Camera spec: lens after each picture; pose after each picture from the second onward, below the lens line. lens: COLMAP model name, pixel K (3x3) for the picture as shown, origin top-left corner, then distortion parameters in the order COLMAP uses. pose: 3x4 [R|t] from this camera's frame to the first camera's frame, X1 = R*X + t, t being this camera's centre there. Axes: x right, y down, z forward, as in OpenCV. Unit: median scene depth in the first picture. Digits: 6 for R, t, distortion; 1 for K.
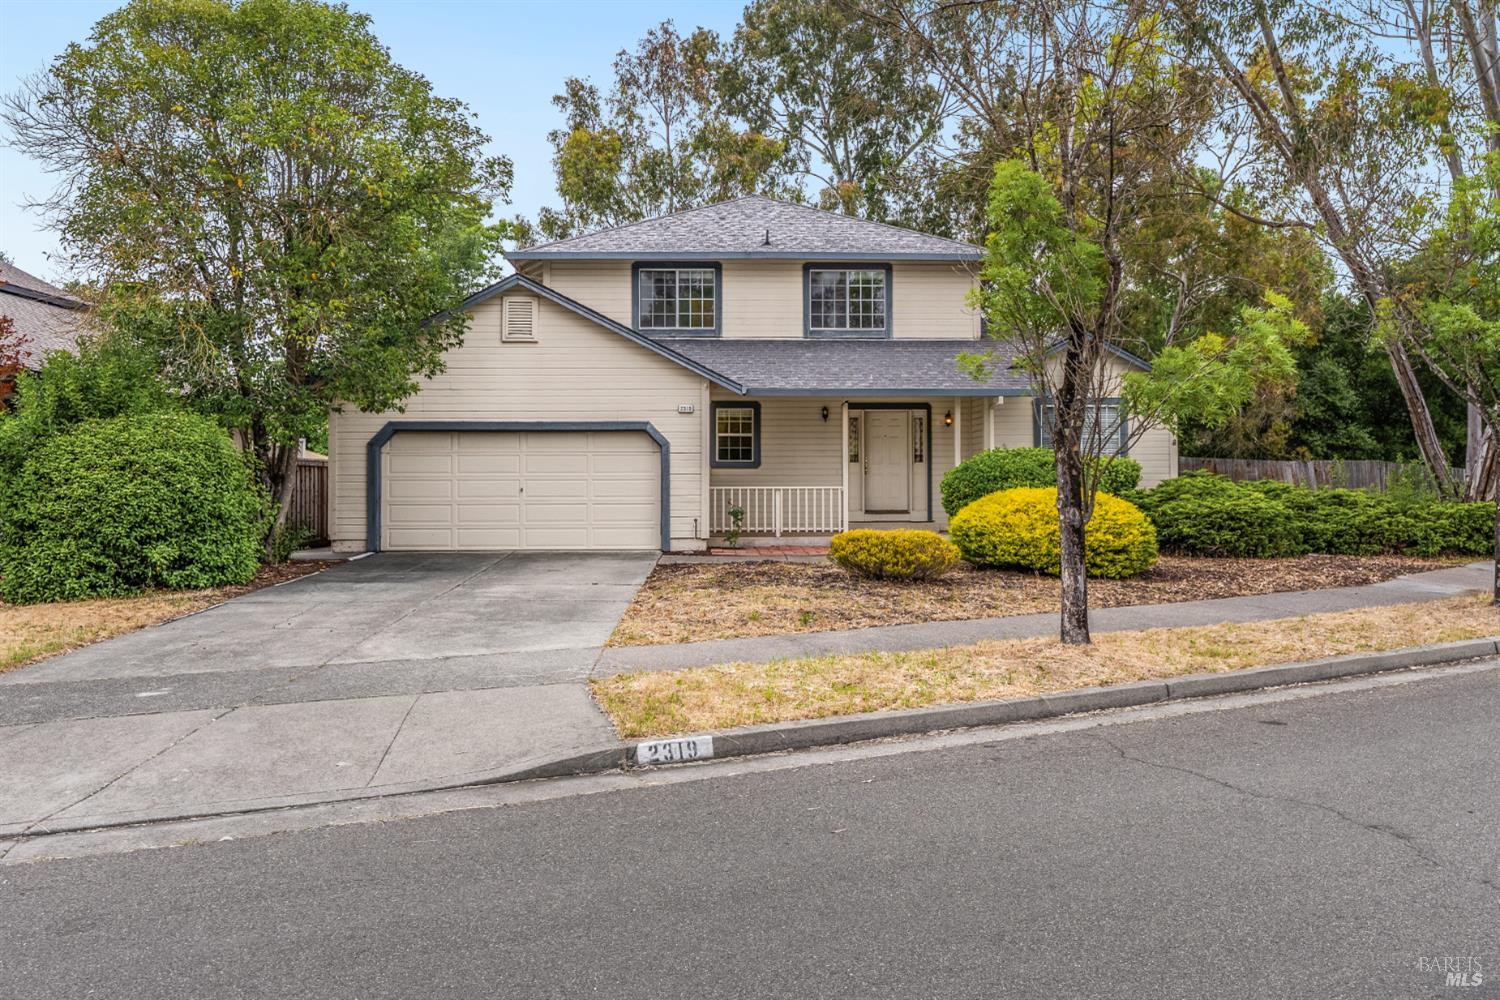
lens RADIAL K [[770.1, 0, 750.8], [0, 770.1, 491.9], [0, 0, 1]] dist [-0.007069, -0.000426]
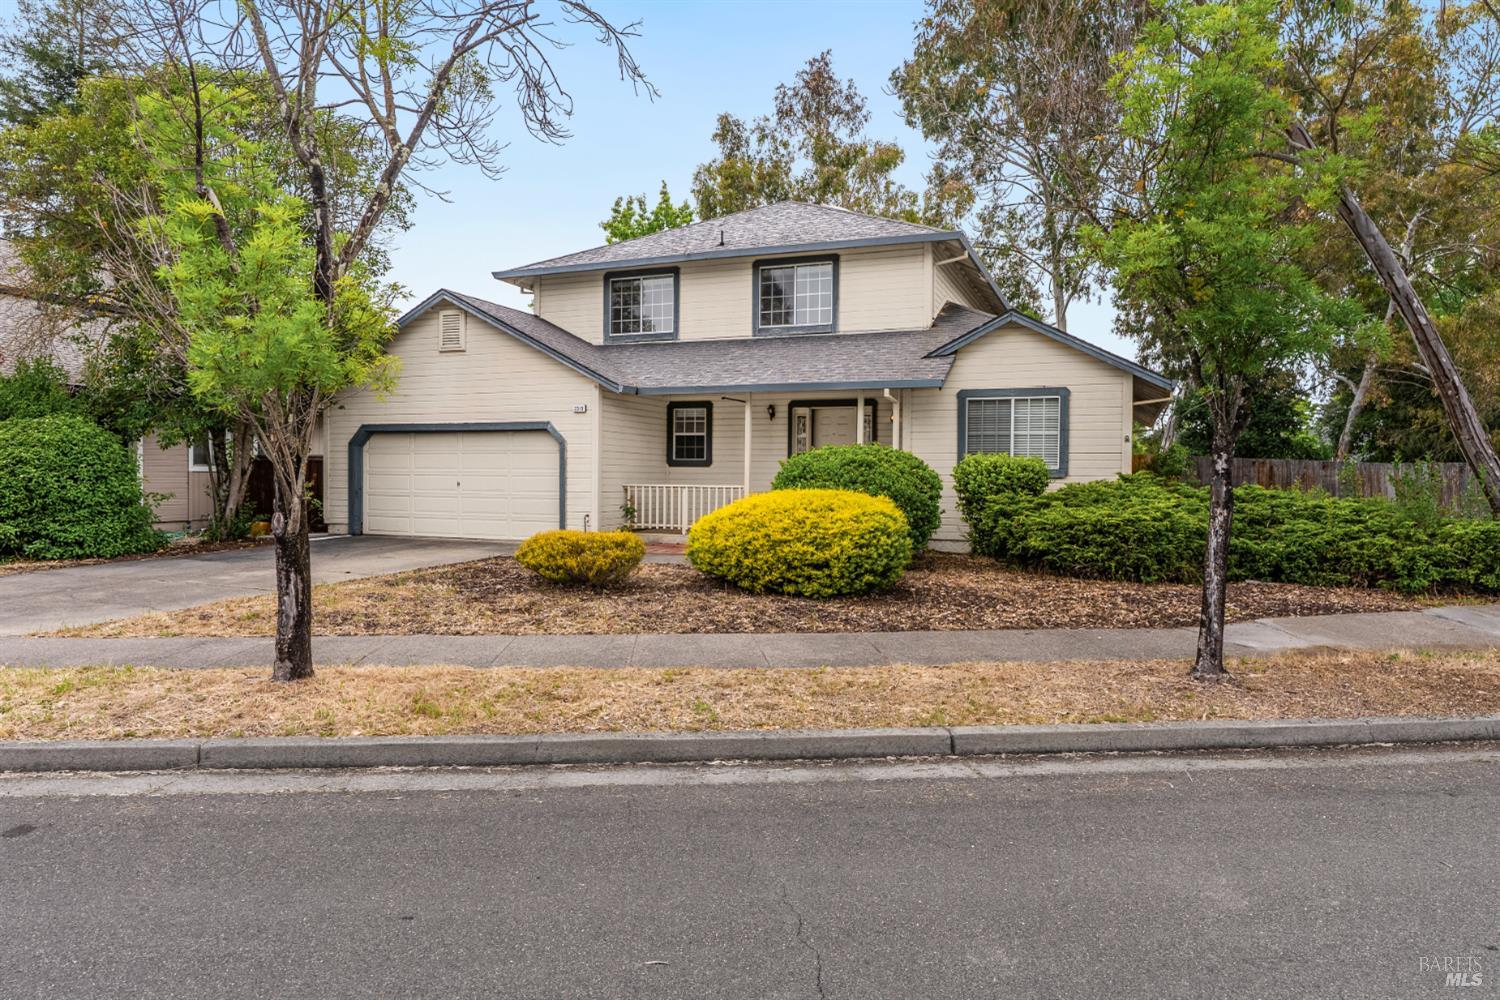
lens RADIAL K [[690.5, 0, 753.8], [0, 690.5, 506.3], [0, 0, 1]] dist [-0.003554, 0.000196]
pose [[0.955322, 0.023596, -0.294625, 0.391323], [-0.016184, 0.999489, 0.027572, -0.004687], [0.295125, -0.021572, 0.955215, 0.160507]]
